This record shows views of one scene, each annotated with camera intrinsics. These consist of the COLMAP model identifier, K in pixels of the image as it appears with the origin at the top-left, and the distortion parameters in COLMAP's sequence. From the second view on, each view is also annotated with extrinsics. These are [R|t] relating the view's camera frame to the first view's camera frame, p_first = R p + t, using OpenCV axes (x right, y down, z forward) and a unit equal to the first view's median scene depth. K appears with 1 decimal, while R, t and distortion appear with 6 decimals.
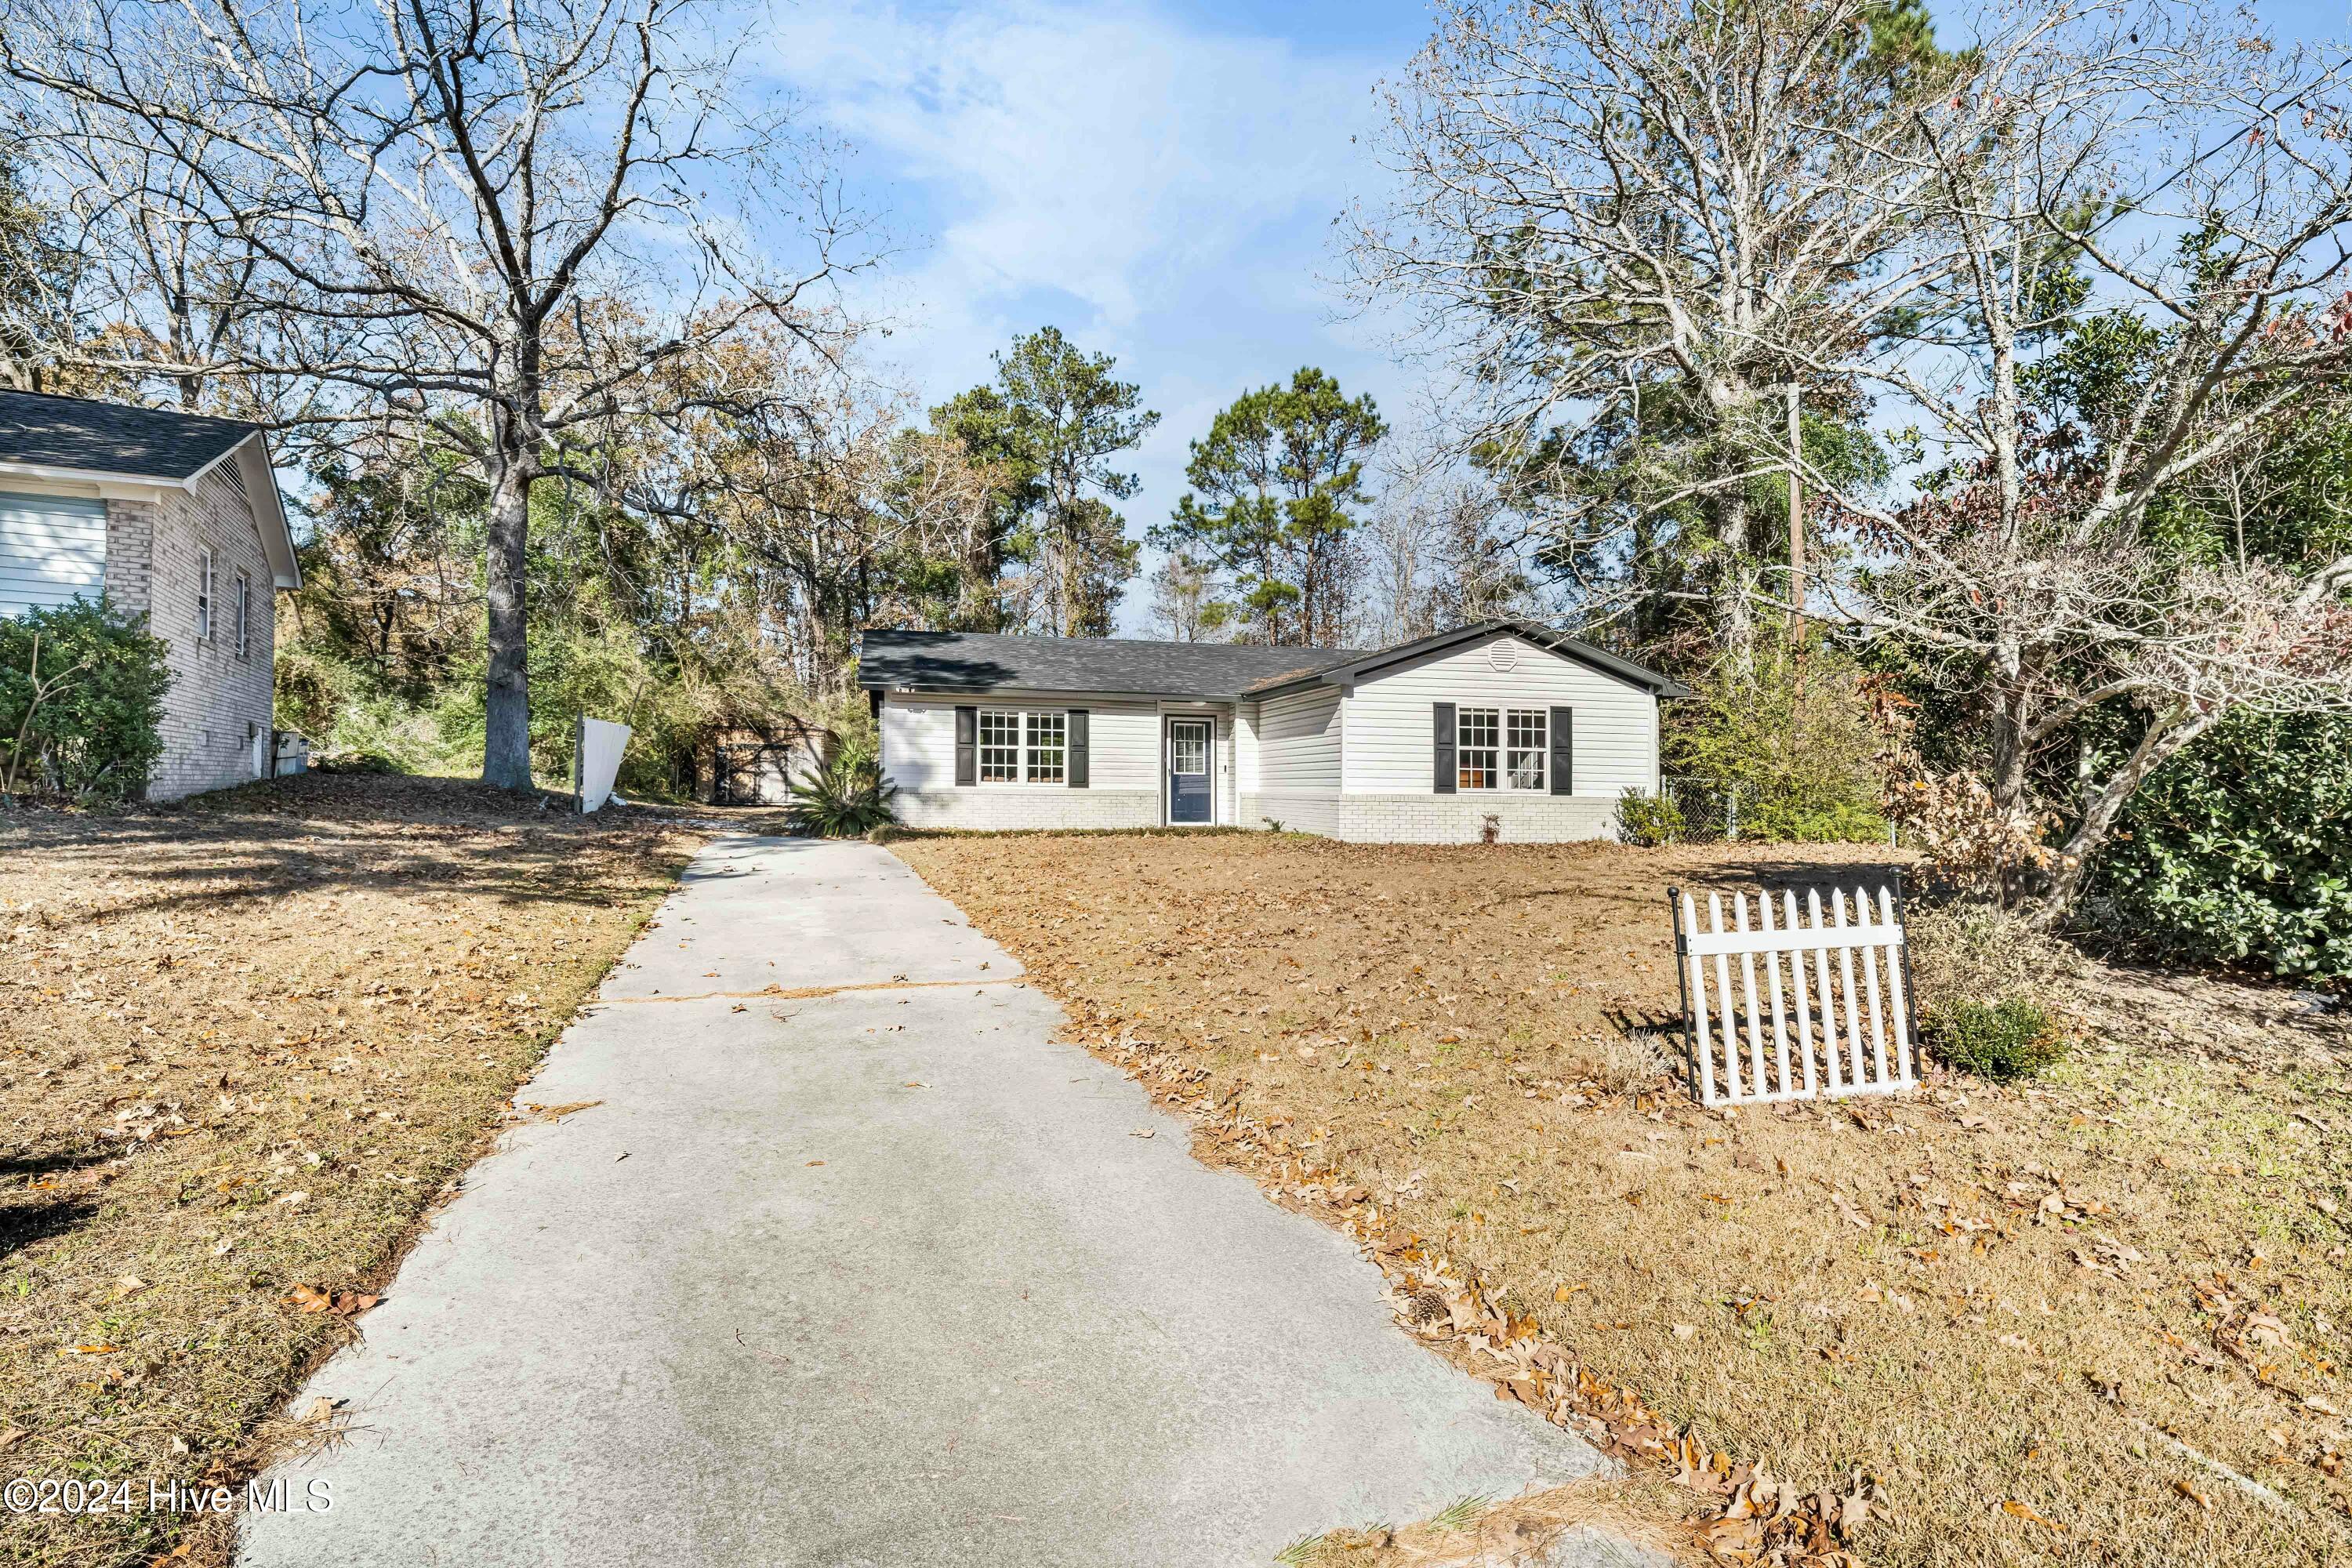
lens RADIAL K [[1221.6, 0, 1179.8], [0, 1221.6, 803.1], [0, 0, 1]] dist [0.016841, -0.000236]
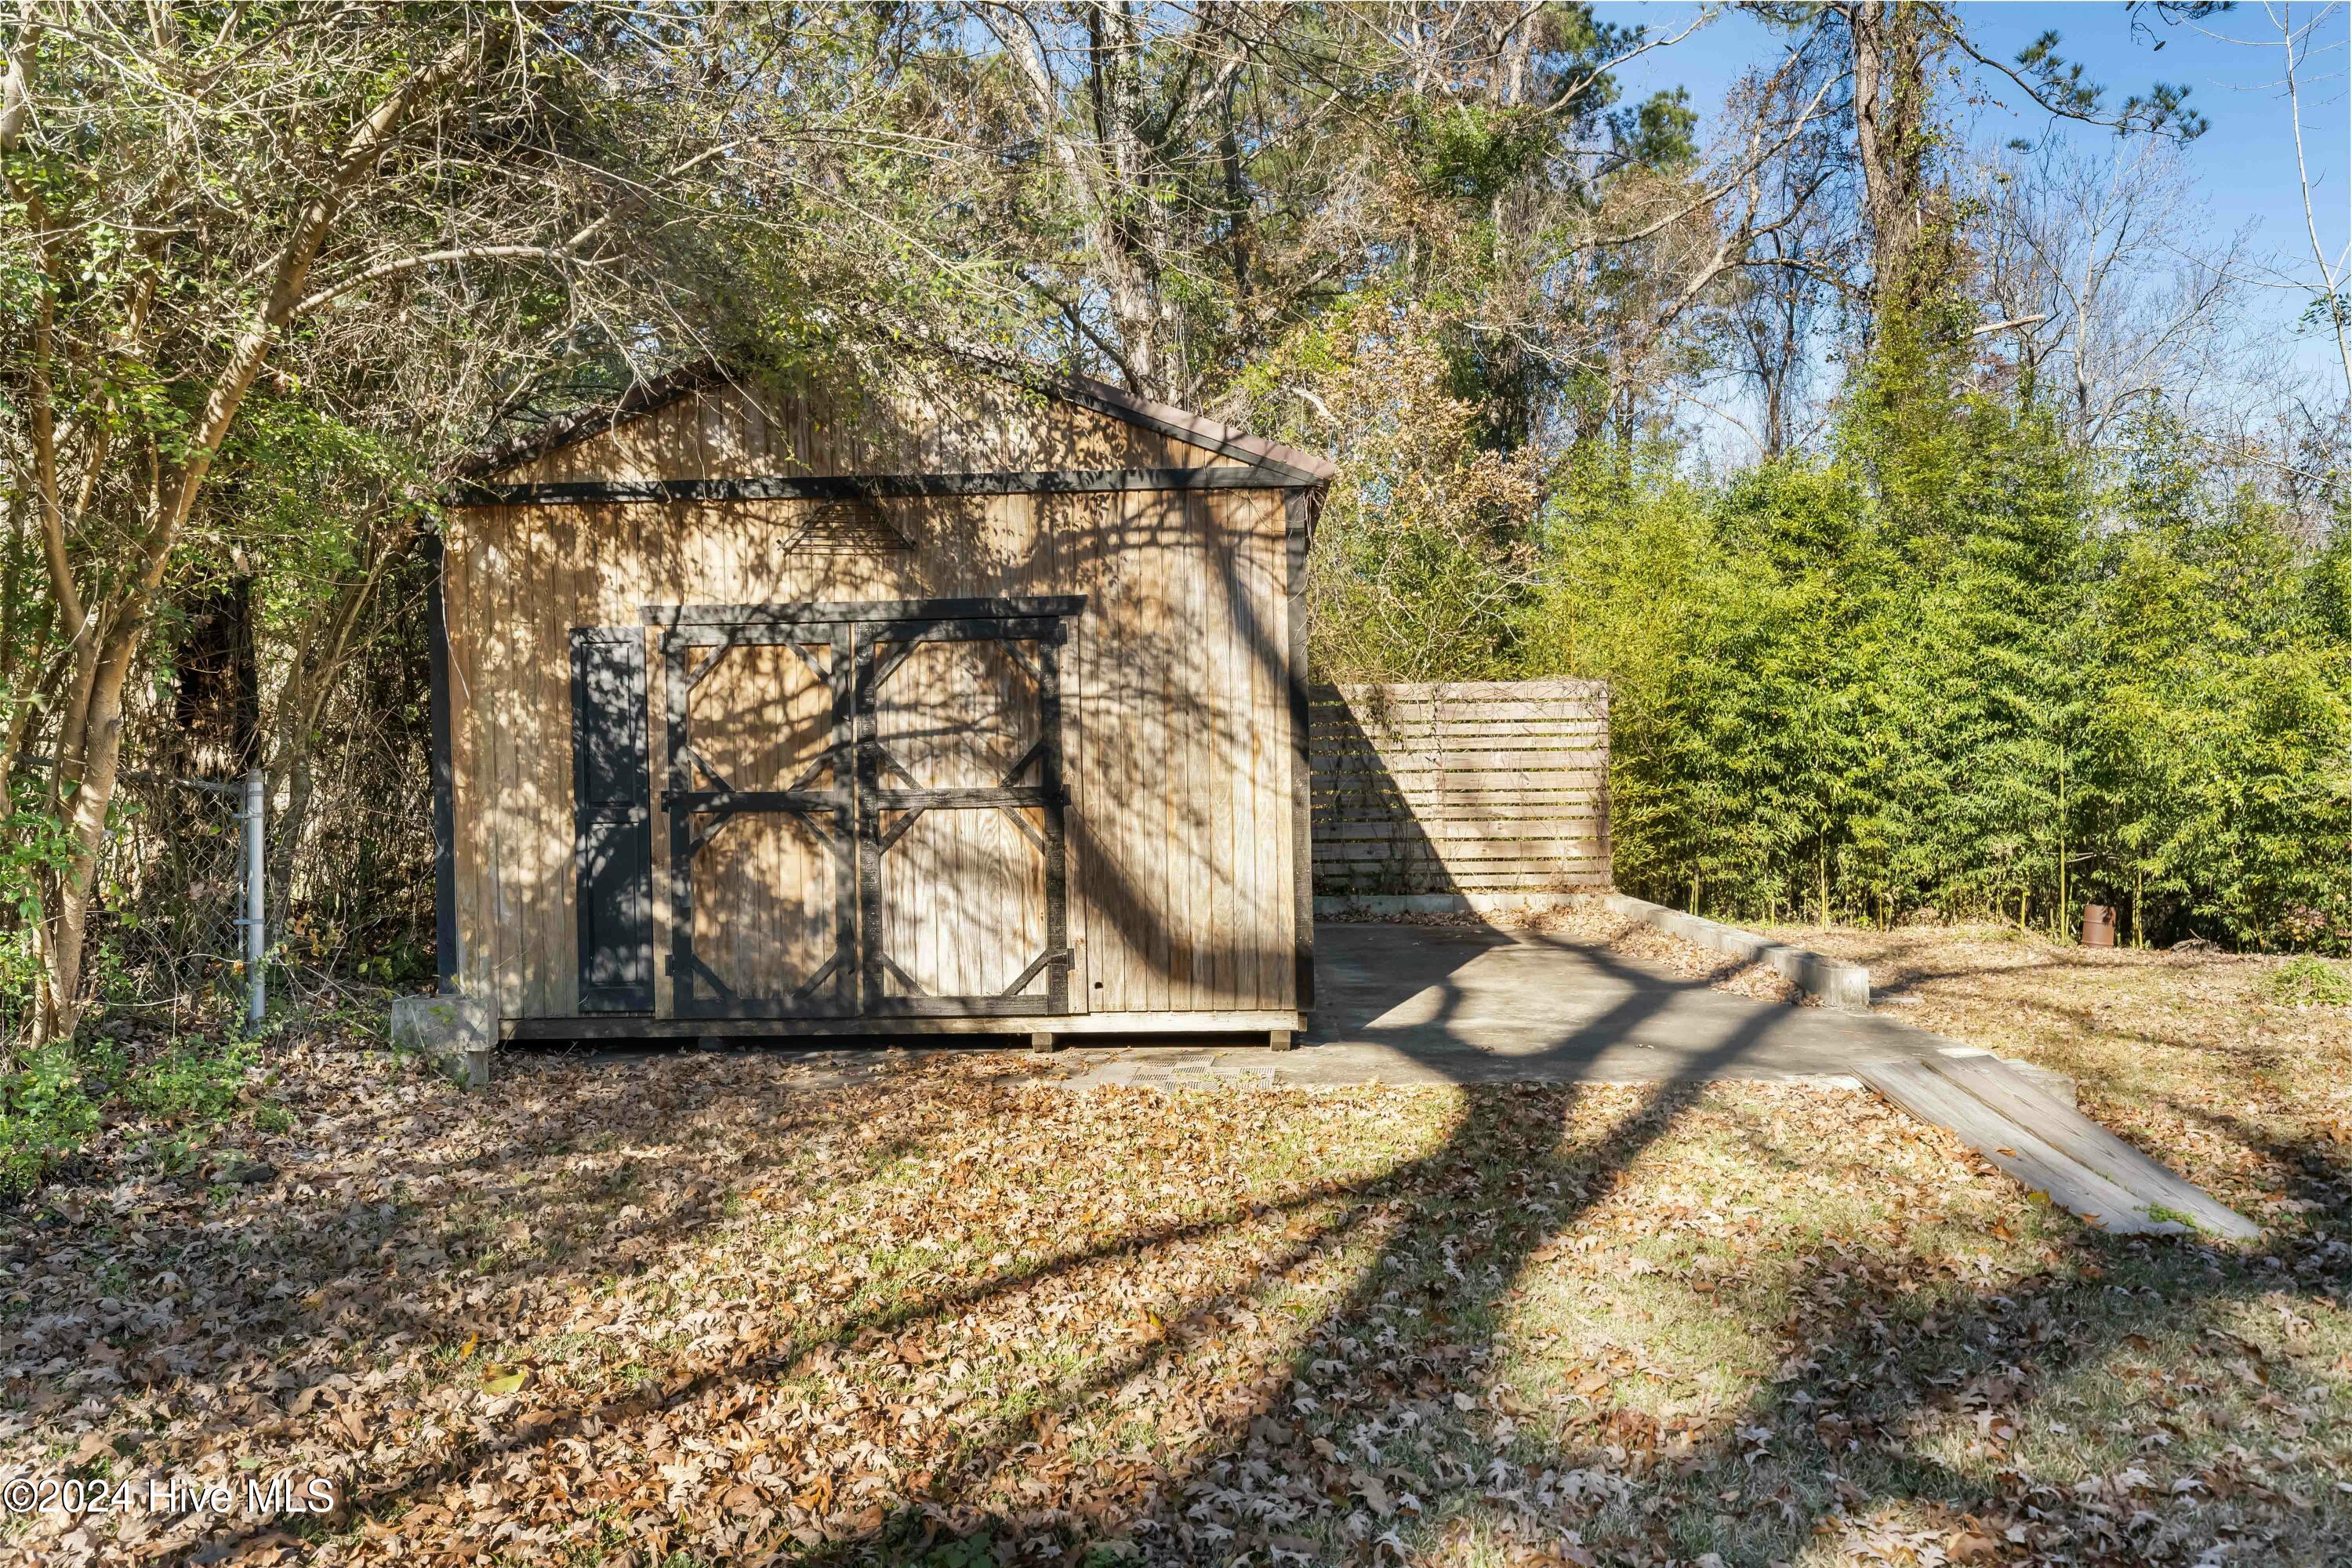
lens RADIAL K [[1540.5, 0, 1182.4], [0, 1540.5, 795.0], [0, 0, 1]] dist [0.009783, 0.002863]
pose [[0.976067, -0.028193, -0.215635, -0.476160], [0.029797, 0.999547, 0.004189, -0.046660], [0.215419, -0.010514, 0.976465, 1.465031]]
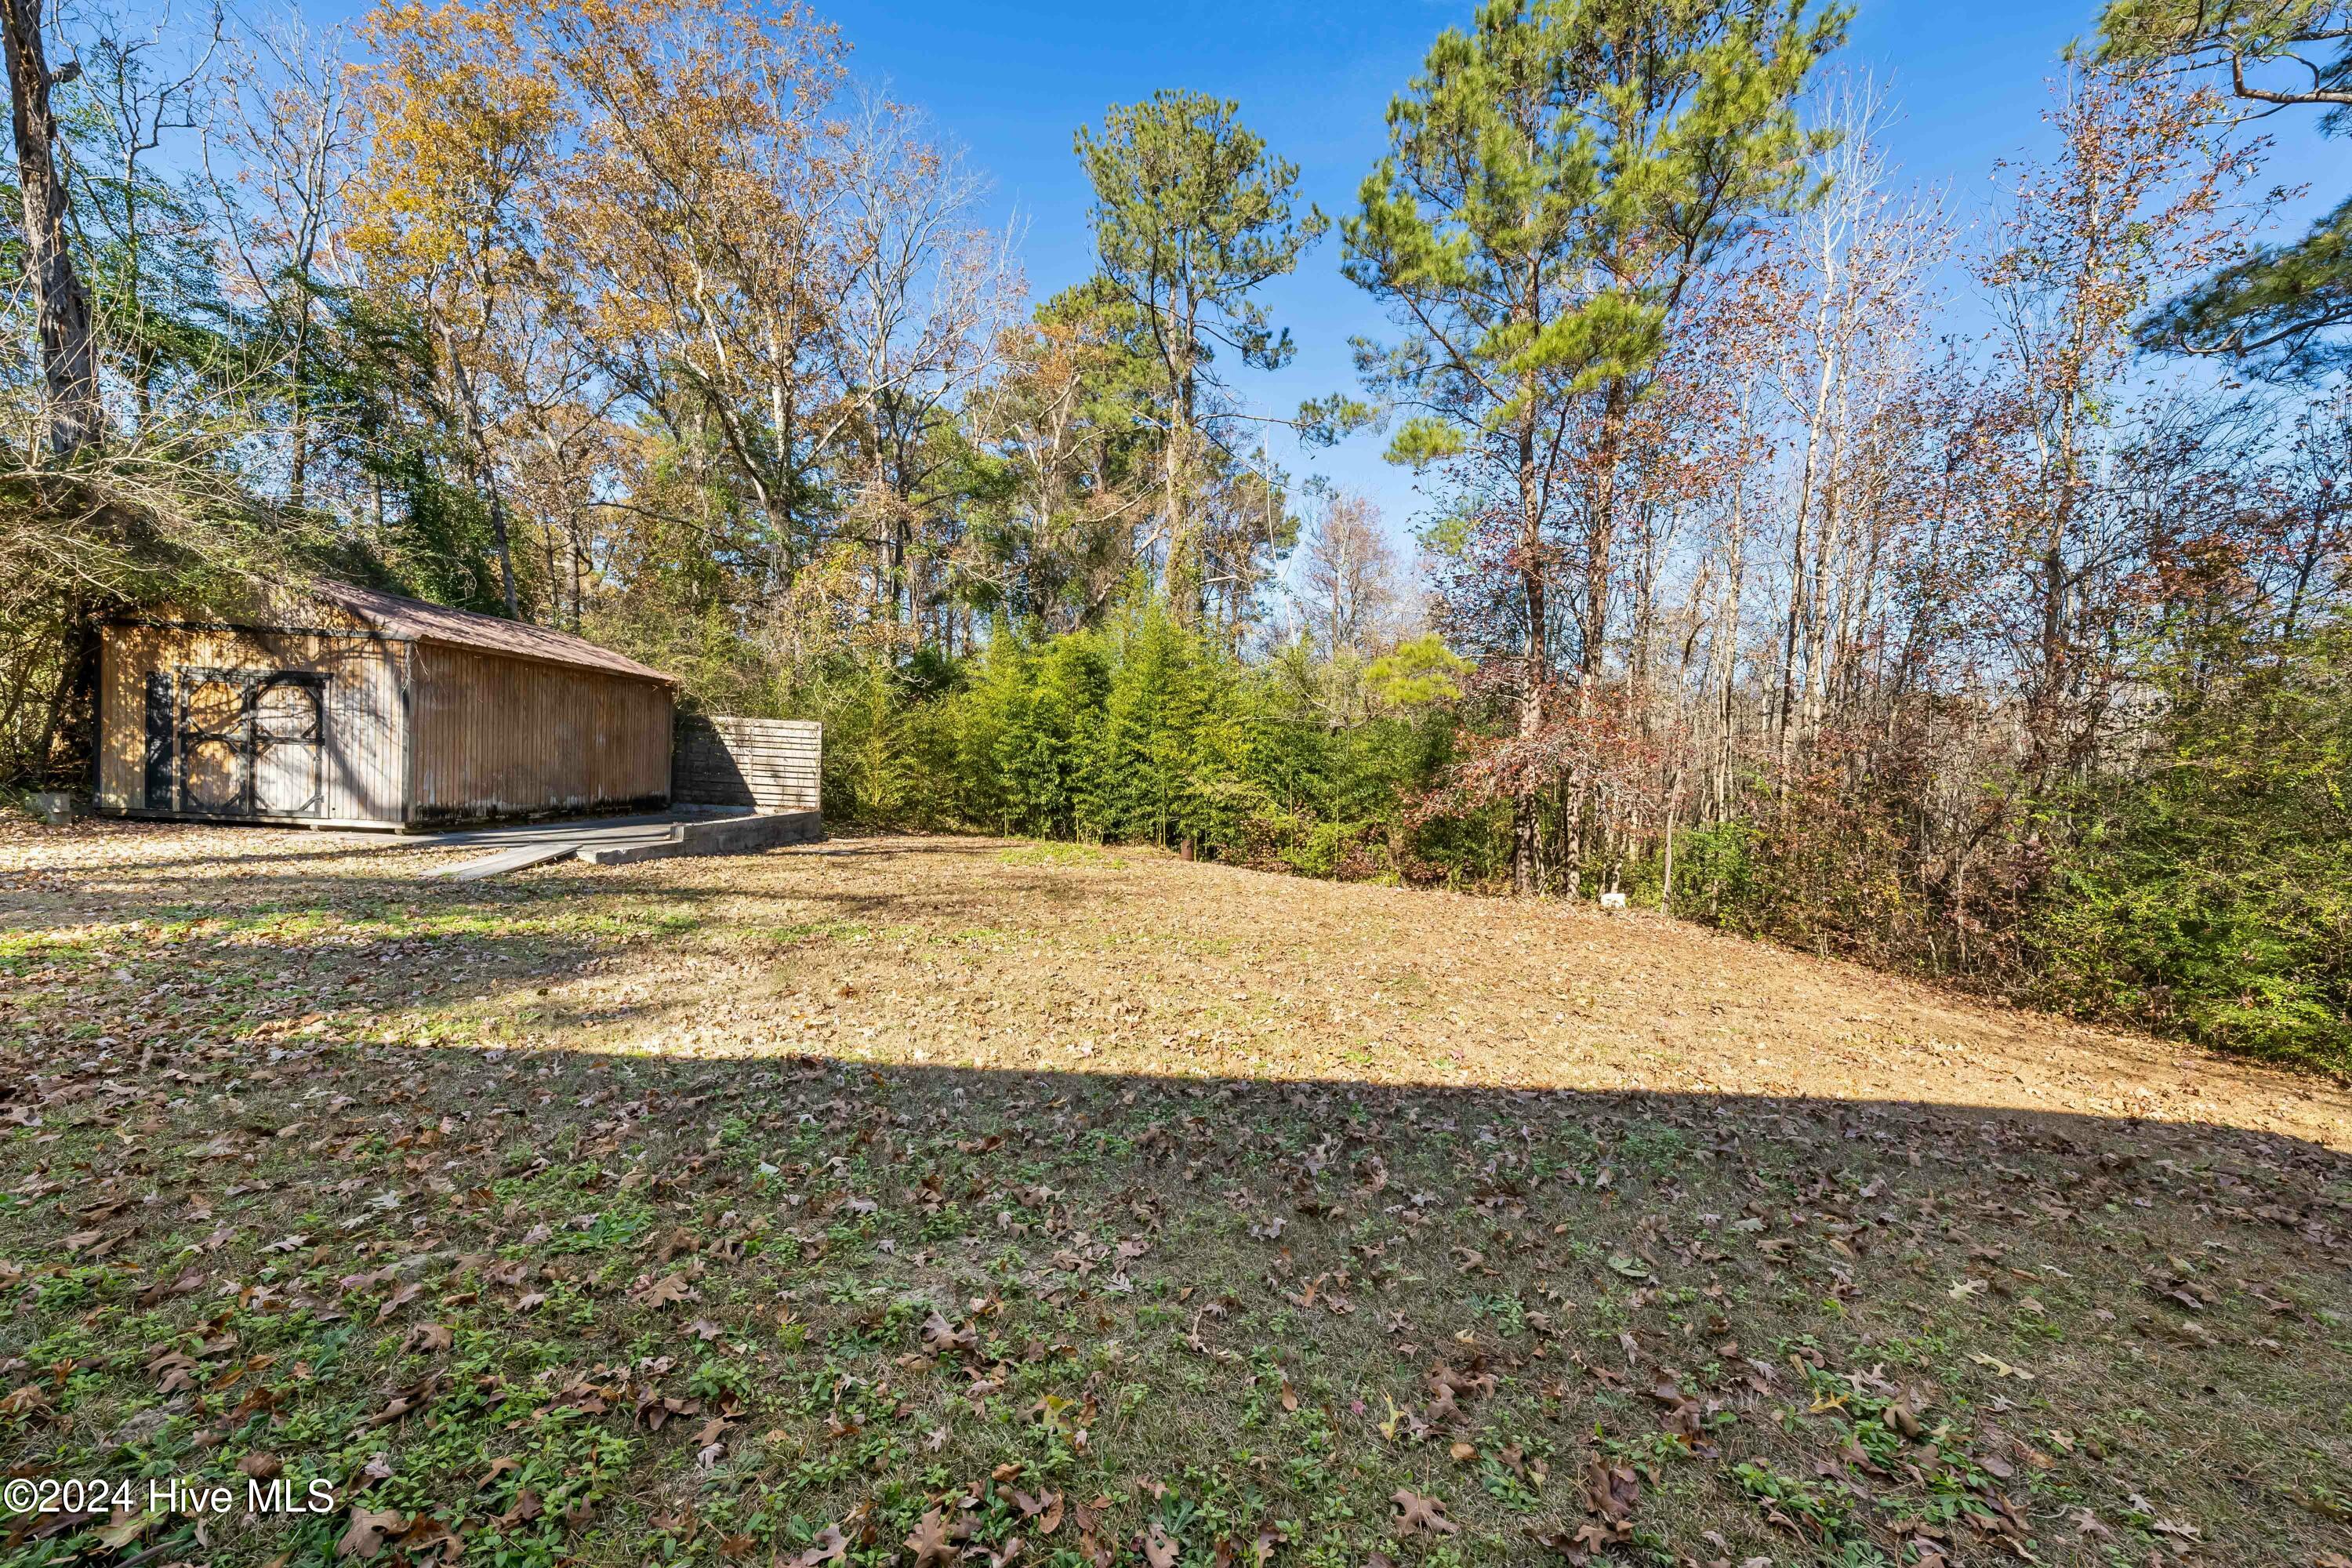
lens RADIAL K [[835.9, 0, 1186.0], [0, 835.9, 789.8], [0, 0, 1]] dist [0.001864, 0.000006]
pose [[0.983115, 0.035335, -0.179546, 0.001773], [-0.034136, 0.999369, 0.009766, -0.040339], [0.179778, -0.003472, 0.983701, 1.378899]]
